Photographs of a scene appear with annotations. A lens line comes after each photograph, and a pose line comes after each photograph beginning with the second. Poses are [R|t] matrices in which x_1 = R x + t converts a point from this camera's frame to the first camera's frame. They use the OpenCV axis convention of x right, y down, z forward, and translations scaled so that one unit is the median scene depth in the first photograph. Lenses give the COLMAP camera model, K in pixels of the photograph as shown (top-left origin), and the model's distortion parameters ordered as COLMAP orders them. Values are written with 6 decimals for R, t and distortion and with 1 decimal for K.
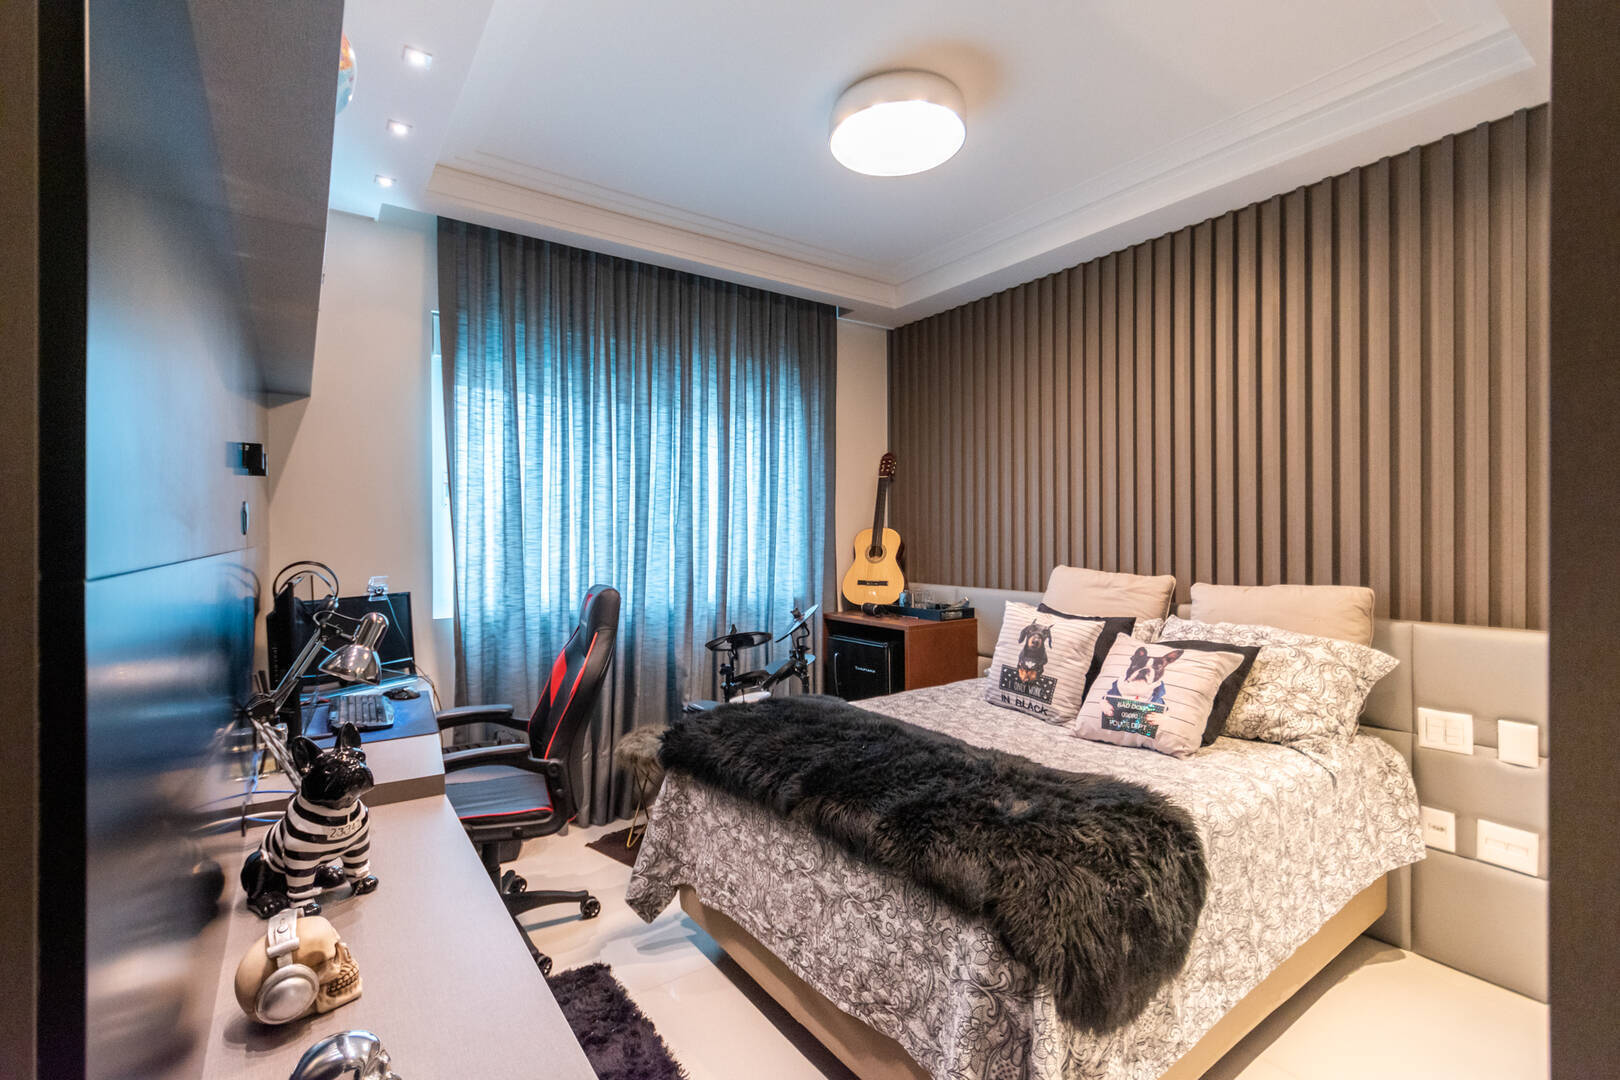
lens RADIAL K [[714.4, 0, 810.0], [0, 714.4, 540.0], [0, 0, 1]] dist [0.003475, 0.000020]
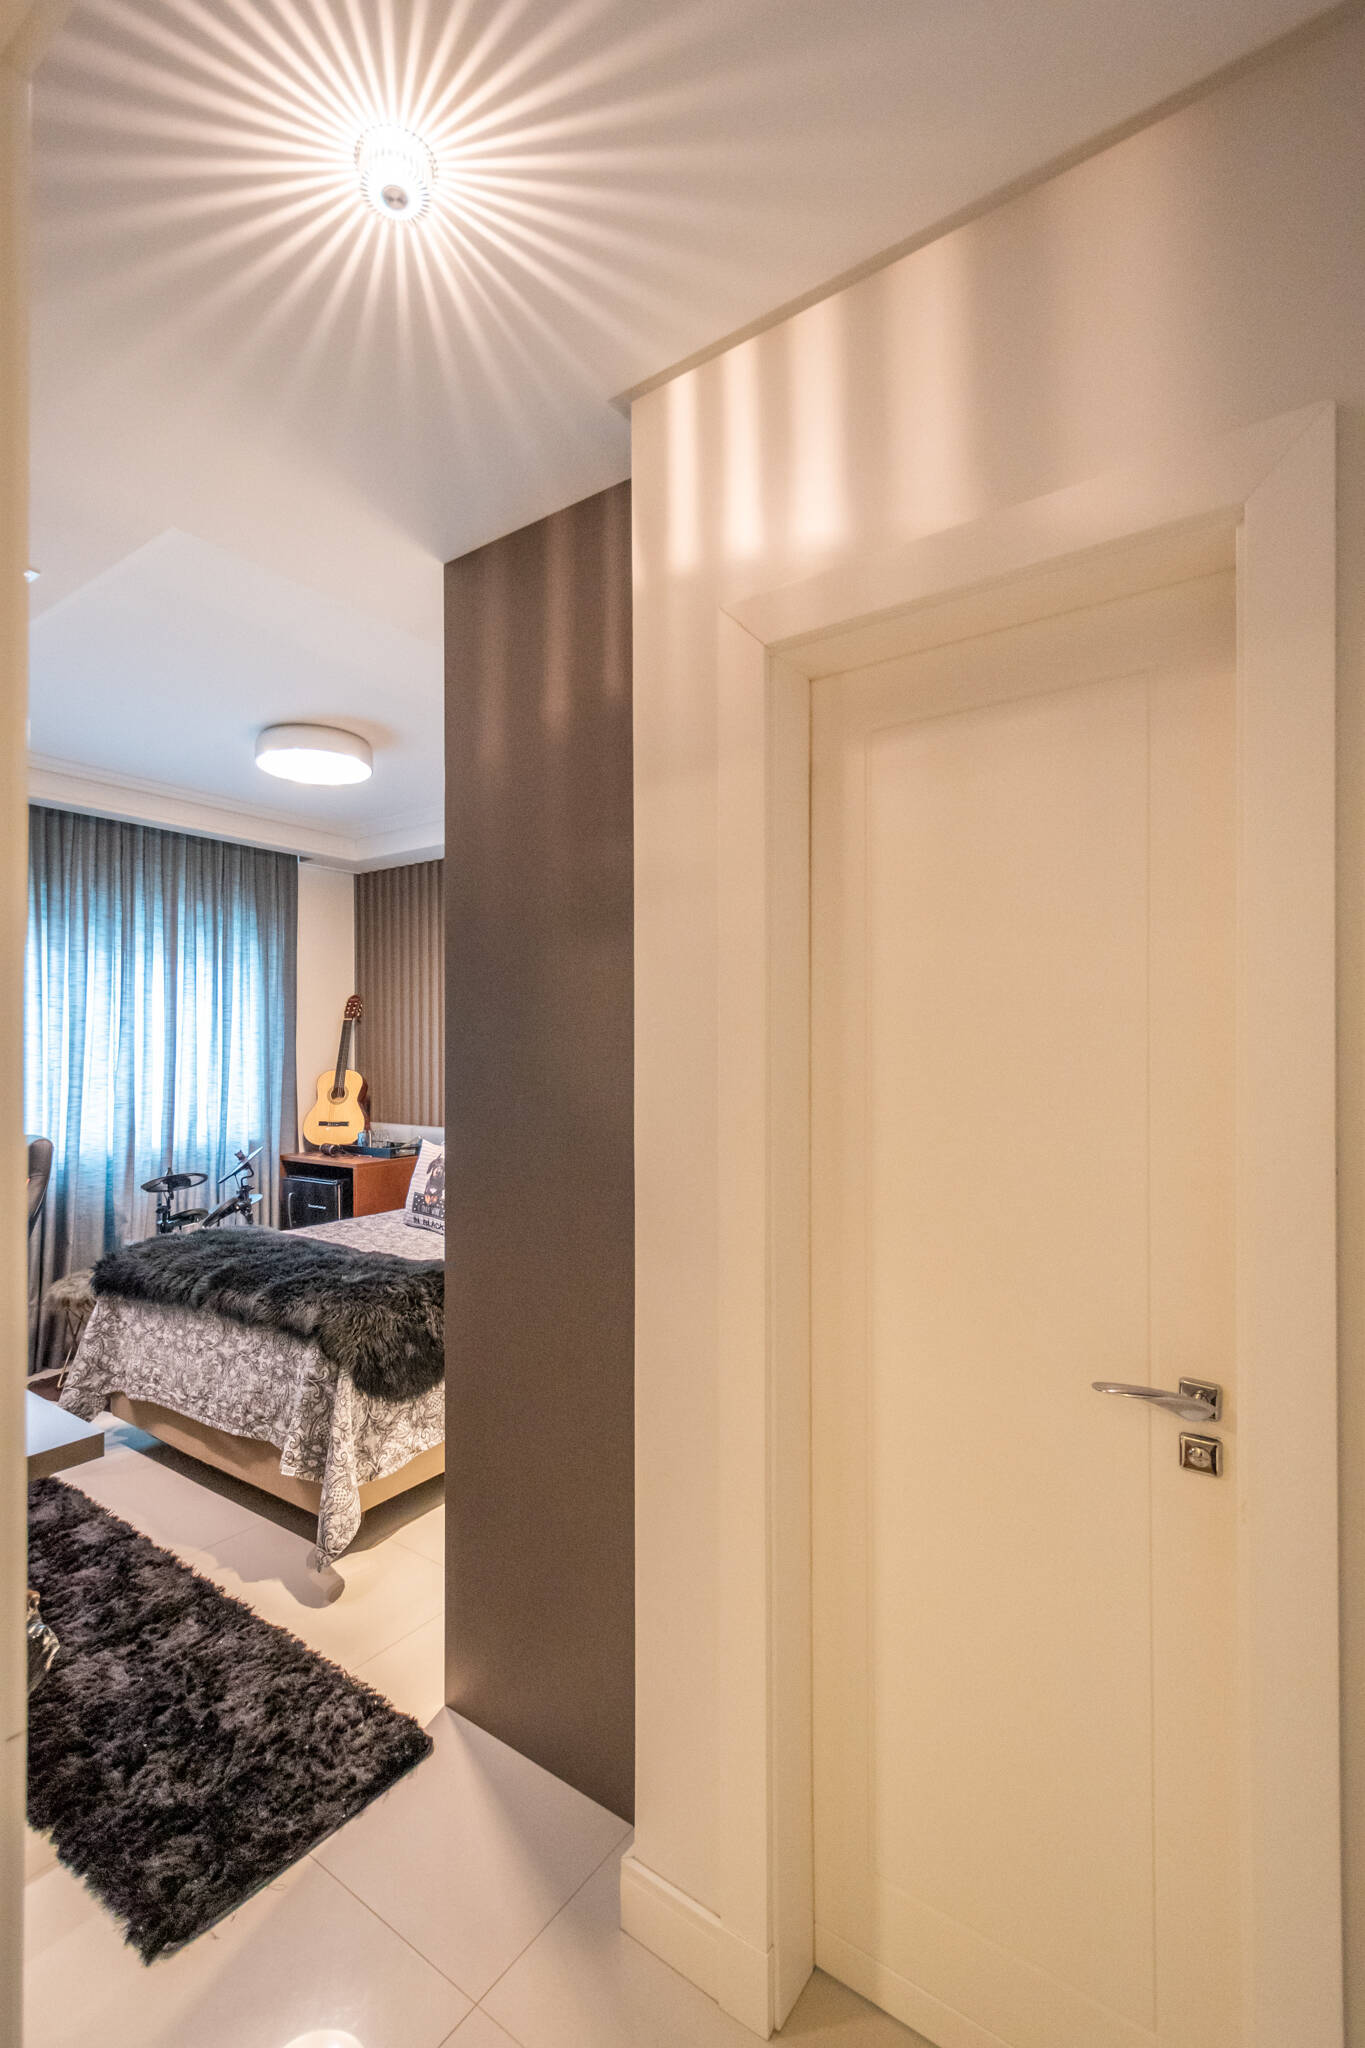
lens RADIAL K [[903.1, 0, 631.2], [0, 903.1, 1052.7], [0, 0, 1]] dist [0.003475, 0.000020]
pose [[0.950303, 0.003073, 0.311310, 0.111559], [-0.000944, 0.999975, -0.006989, -0.041518], [-0.311324, 0.006347, 0.950283, -0.456361]]
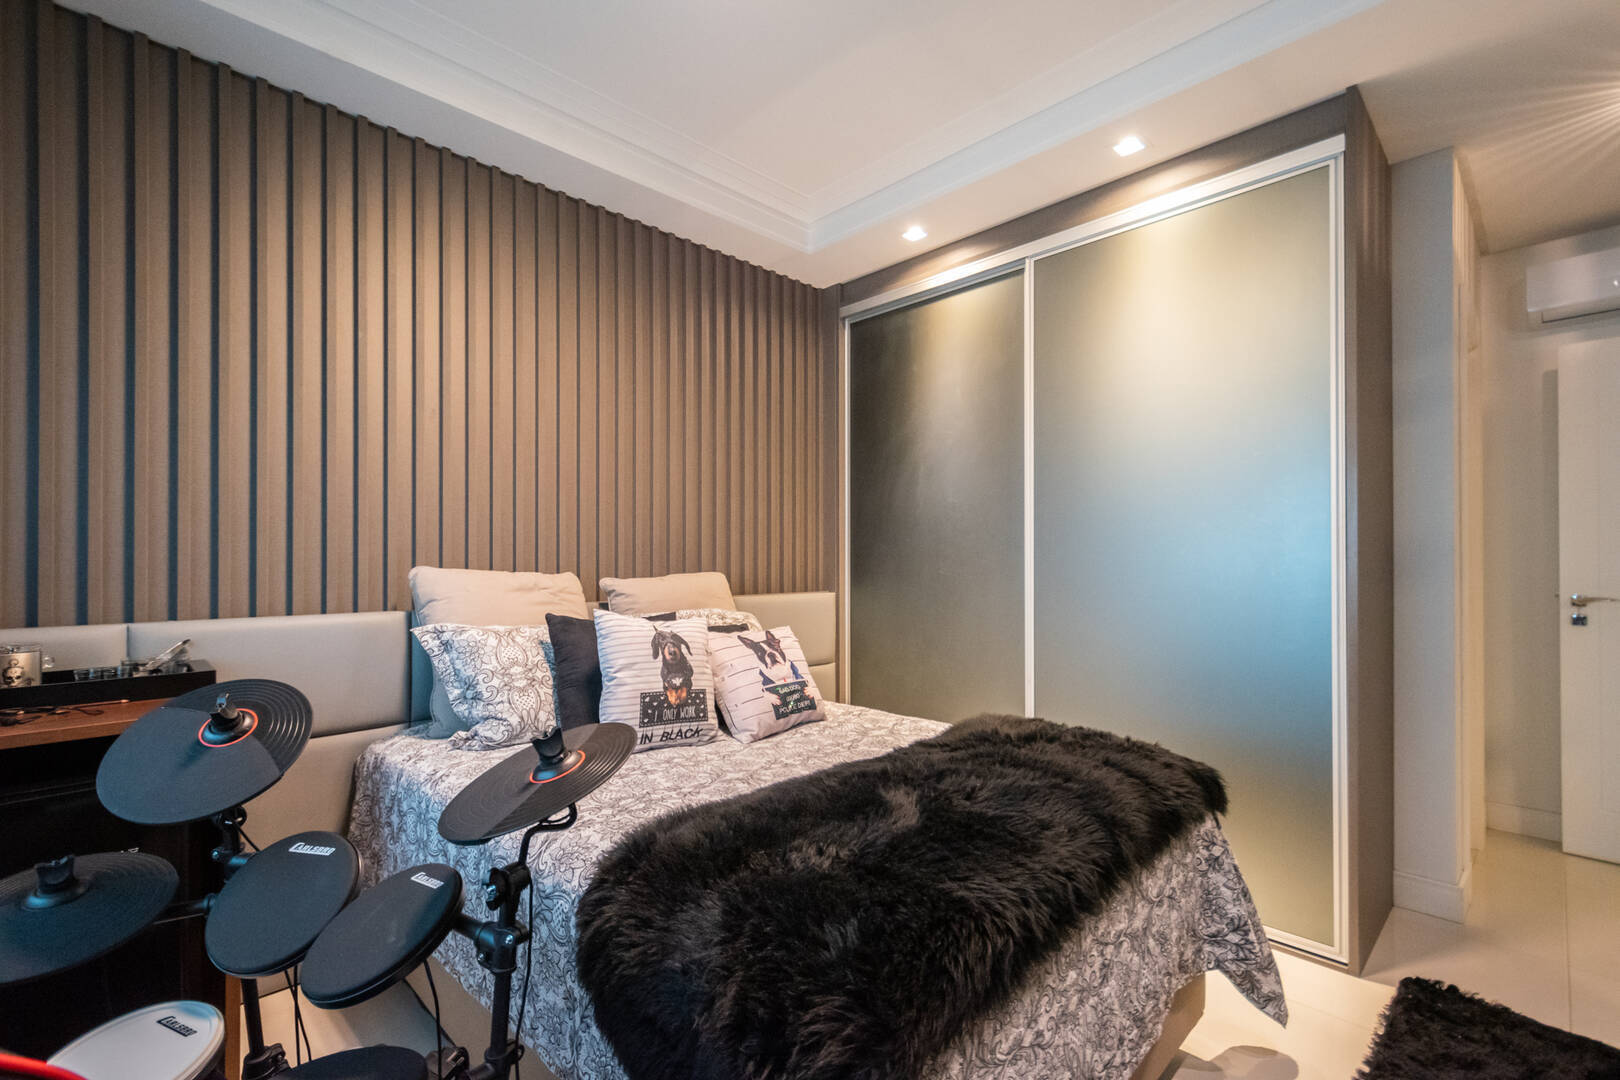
lens RADIAL K [[714.4, 0, 810.0], [0, 714.4, 540.0], [0, 0, 1]] dist [0.003475, 0.000020]
pose [[-0.153055, 0.025886, 0.987879, -0.382283], [0.004650, 0.999665, -0.025475, 0.029512], [-0.988207, 0.000694, -0.153124, 0.746349]]
